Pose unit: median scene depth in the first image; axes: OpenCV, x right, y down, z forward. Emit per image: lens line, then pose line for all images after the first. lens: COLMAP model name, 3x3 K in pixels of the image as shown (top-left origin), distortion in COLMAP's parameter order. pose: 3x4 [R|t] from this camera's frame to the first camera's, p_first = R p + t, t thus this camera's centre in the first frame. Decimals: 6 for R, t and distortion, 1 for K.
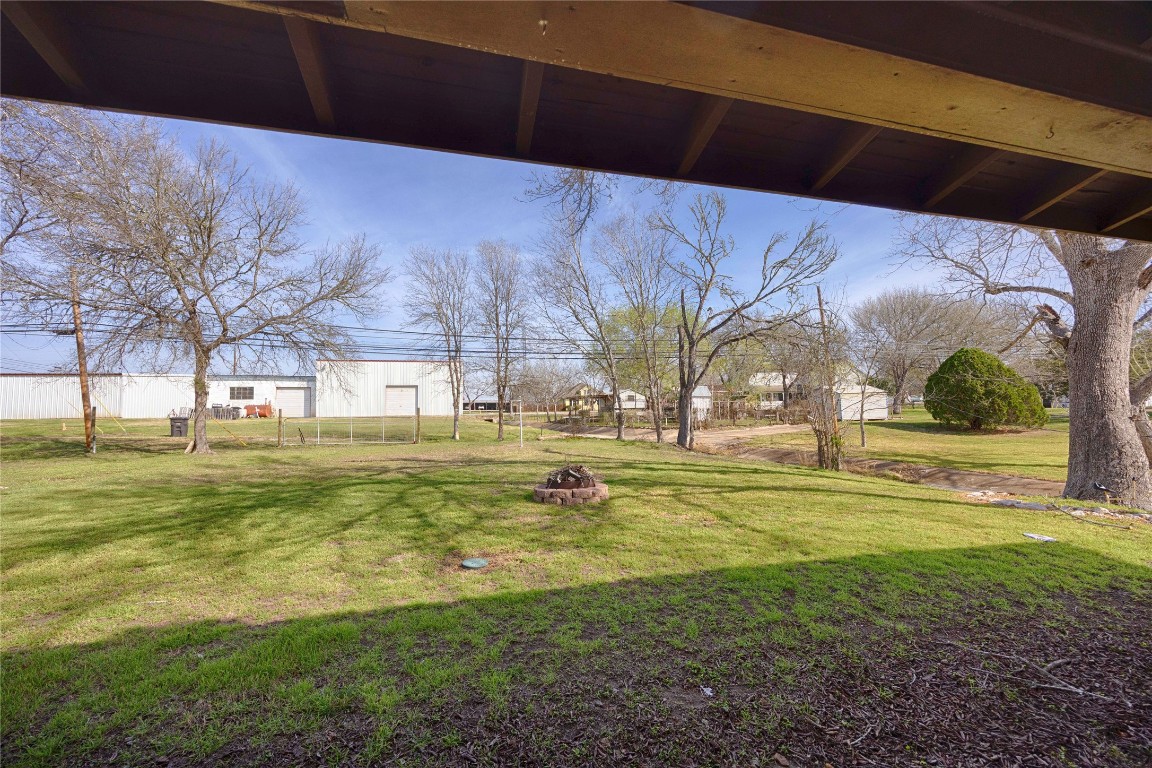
lens RADIAL K [[441.1, 0, 574.0], [0, 441.1, 385.2], [0, 0, 1]] dist [-0.001735, -0.000005]
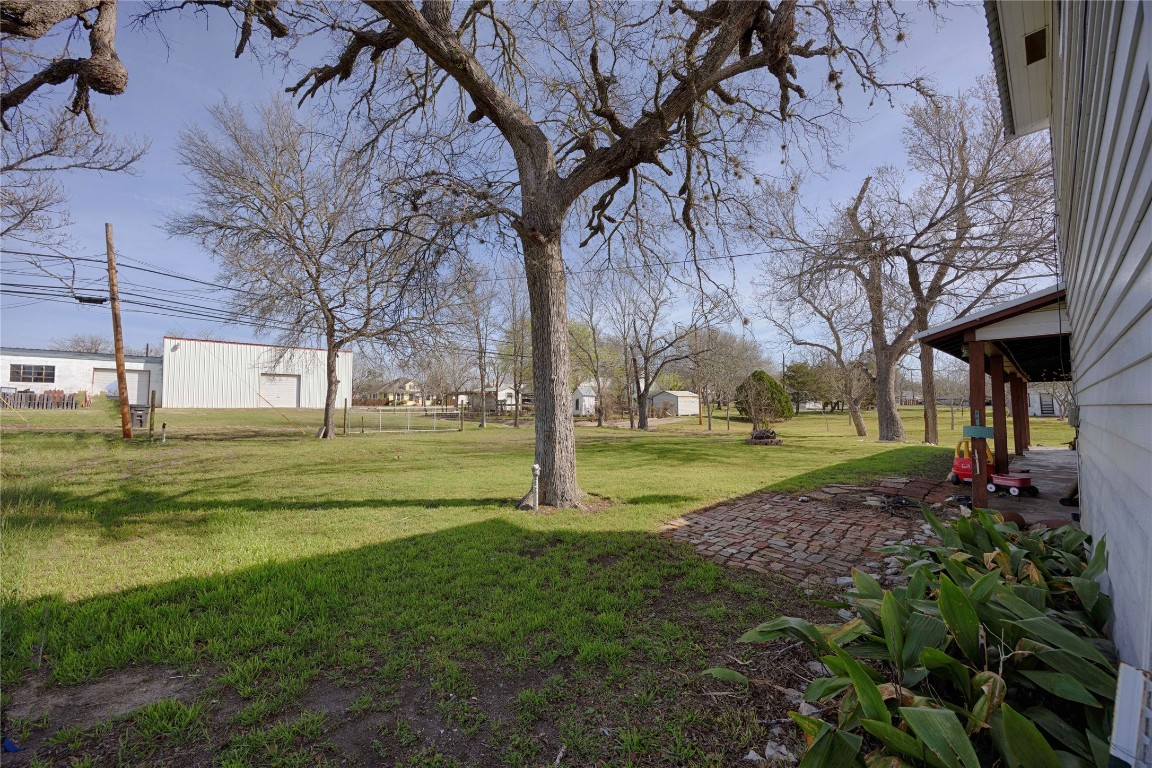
lens RADIAL K [[441.1, 0, 574.0], [0, 441.1, 385.2], [0, 0, 1]] dist [-0.001735, -0.000005]
pose [[0.878780, 0.038664, 0.475658, -0.455936], [-0.041539, 0.999127, -0.004470, 0.004332], [-0.475416, -0.015831, 0.879619, -0.109843]]
